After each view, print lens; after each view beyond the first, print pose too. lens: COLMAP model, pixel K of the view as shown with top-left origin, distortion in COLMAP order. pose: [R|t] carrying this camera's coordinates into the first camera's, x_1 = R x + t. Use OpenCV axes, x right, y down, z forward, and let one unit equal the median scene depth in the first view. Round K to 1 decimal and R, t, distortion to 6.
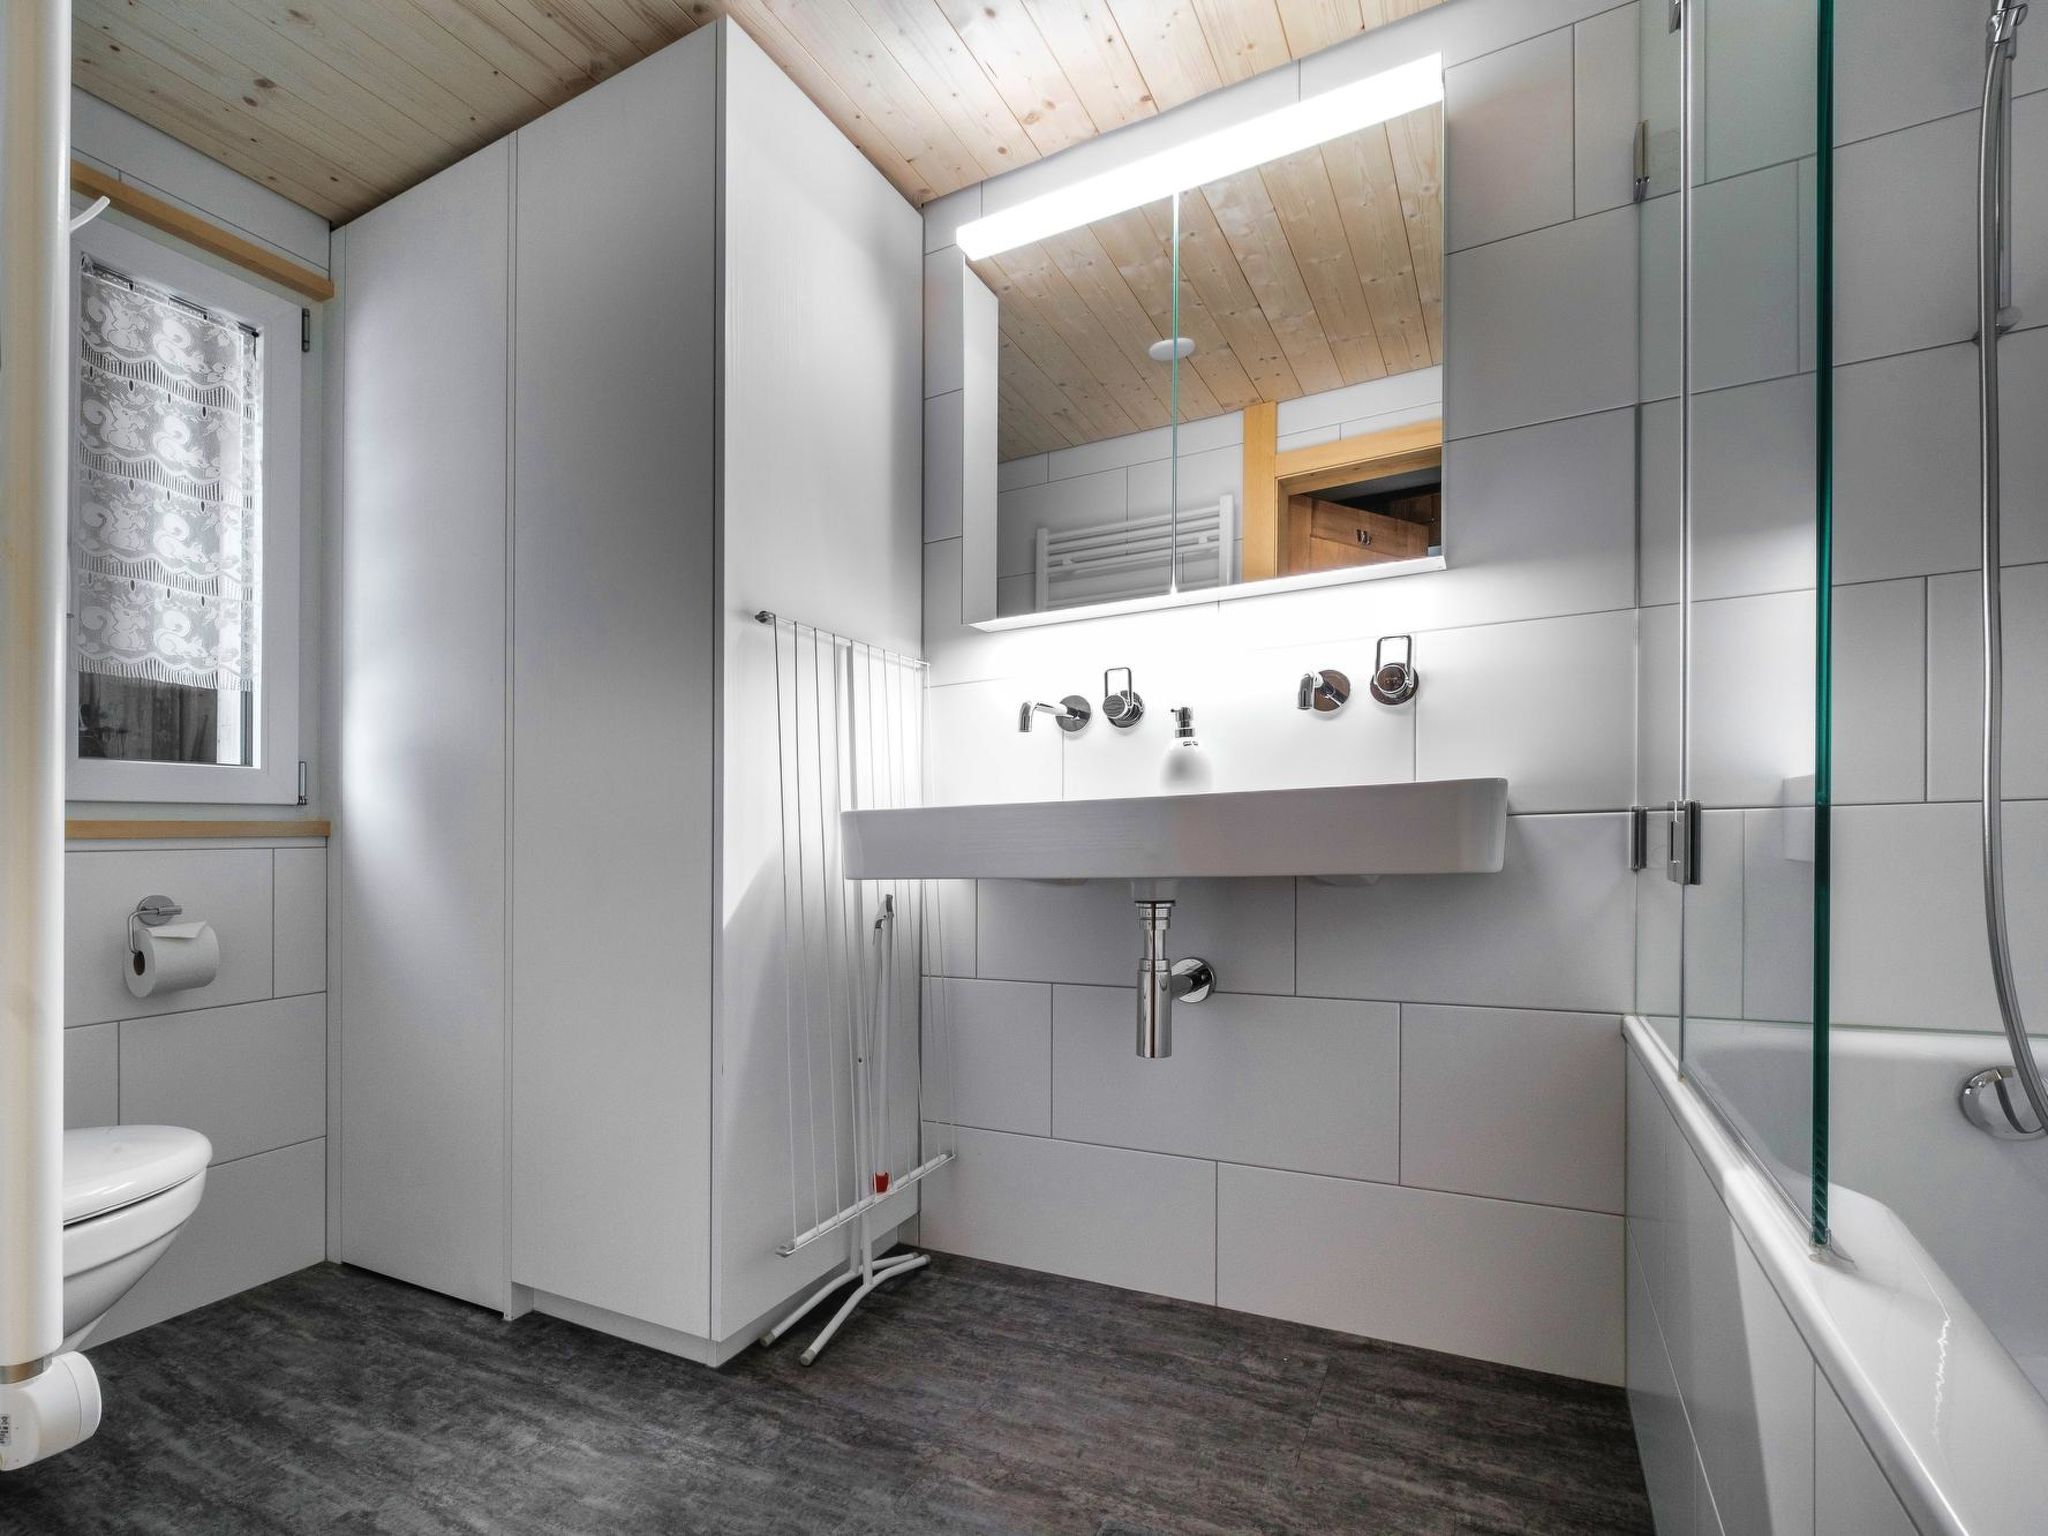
lens RADIAL K [[926.5, 0, 1008.2], [0, 926.5, 754.8], [0, 0, 1]] dist [0.001164, -0.000028]
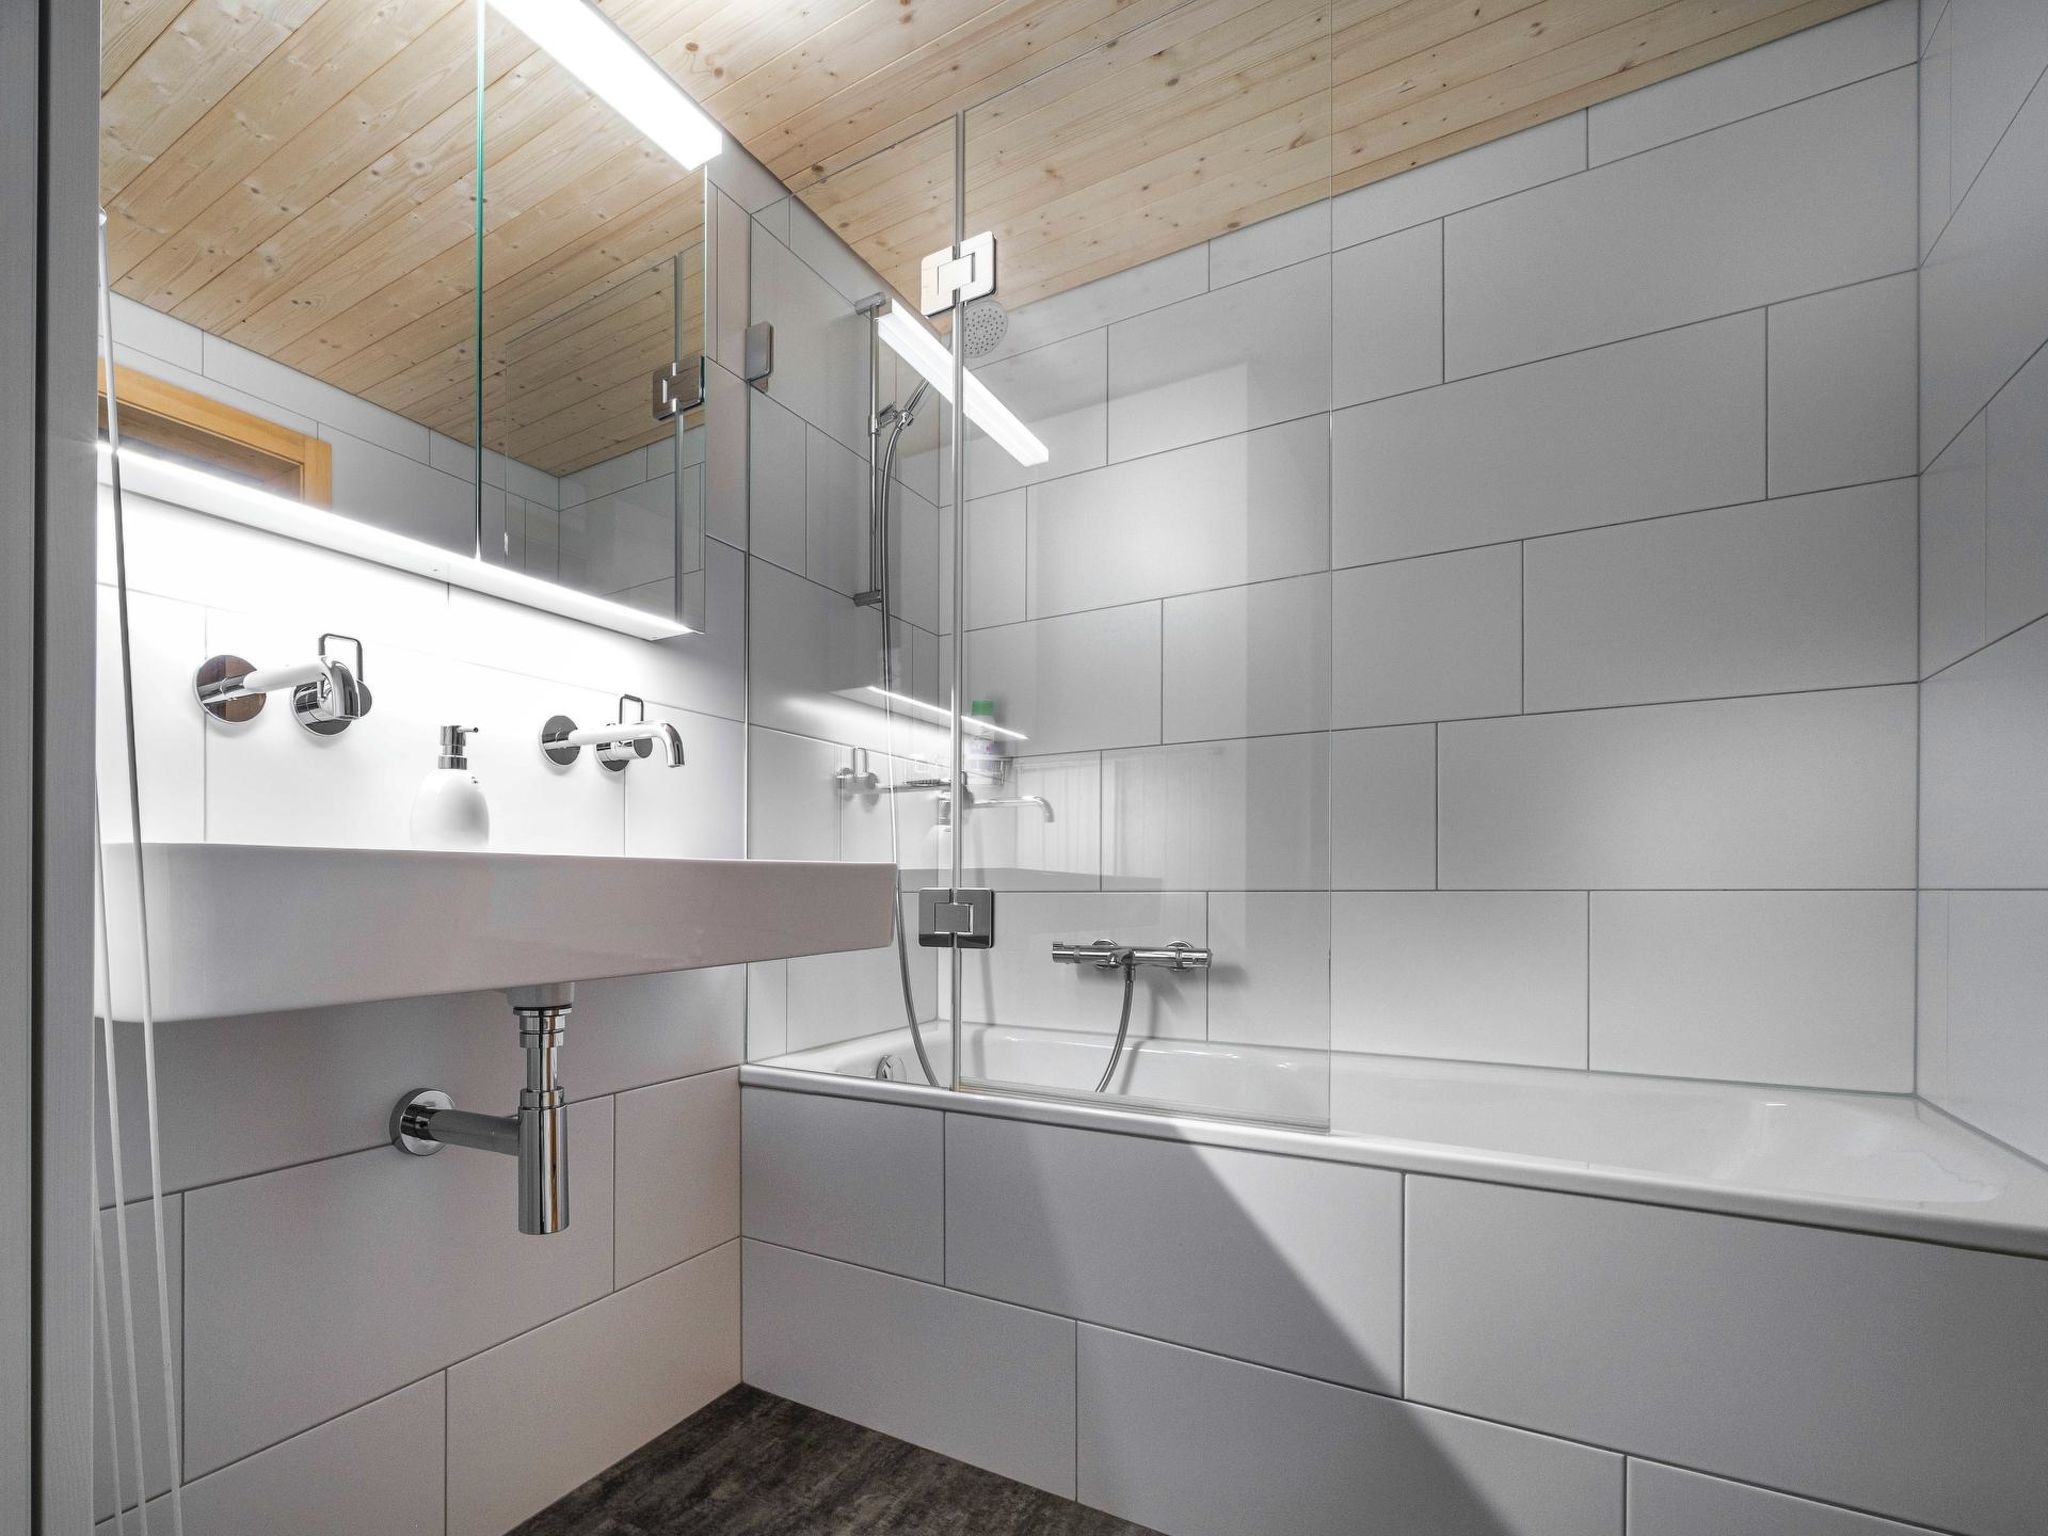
lens RADIAL K [[926.5, 0, 1008.2], [0, 926.5, 754.8], [0, 0, 1]] dist [0.001164, -0.000028]
pose [[0.022985, 0.161935, 0.986534, -0.561483], [-0.089694, 0.983149, -0.159290, 0.051178], [-0.995704, -0.084825, 0.037123, 0.648941]]
